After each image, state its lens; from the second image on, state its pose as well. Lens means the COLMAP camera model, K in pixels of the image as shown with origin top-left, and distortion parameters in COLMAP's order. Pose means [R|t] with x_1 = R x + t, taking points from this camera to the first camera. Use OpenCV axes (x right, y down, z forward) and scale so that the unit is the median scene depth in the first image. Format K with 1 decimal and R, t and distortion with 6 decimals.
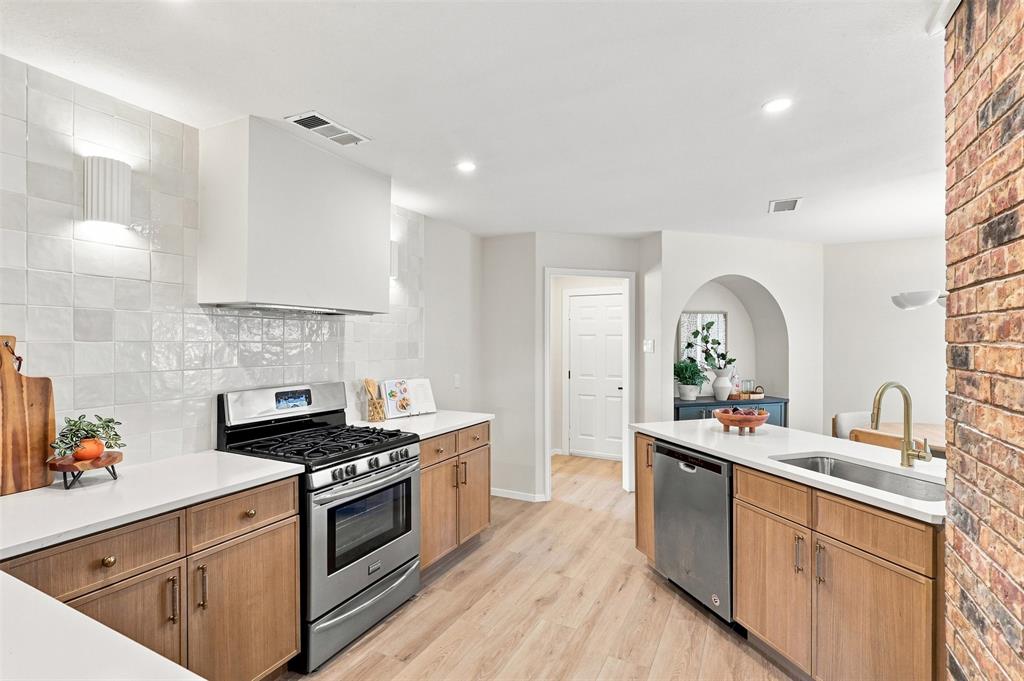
lens RADIAL K [[474.6, 0, 512.0], [0, 474.6, 340.5], [0, 0, 1]] dist [0.002006, 0.000290]
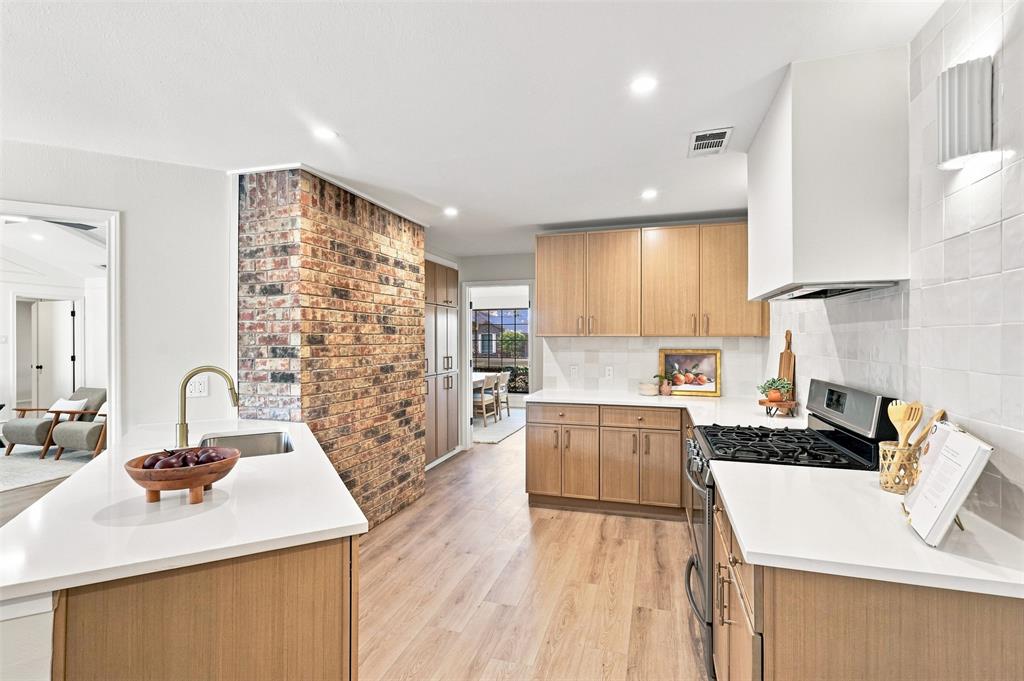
lens RADIAL K [[474.6, 0, 512.0], [0, 474.6, 340.5], [0, 0, 1]] dist [0.002006, 0.000290]
pose [[-0.984518, 0.002787, -0.175259, 0.265901], [0.002285, 0.999993, 0.003067, 0.020997], [0.175267, 0.002619, -0.984518, 1.987807]]
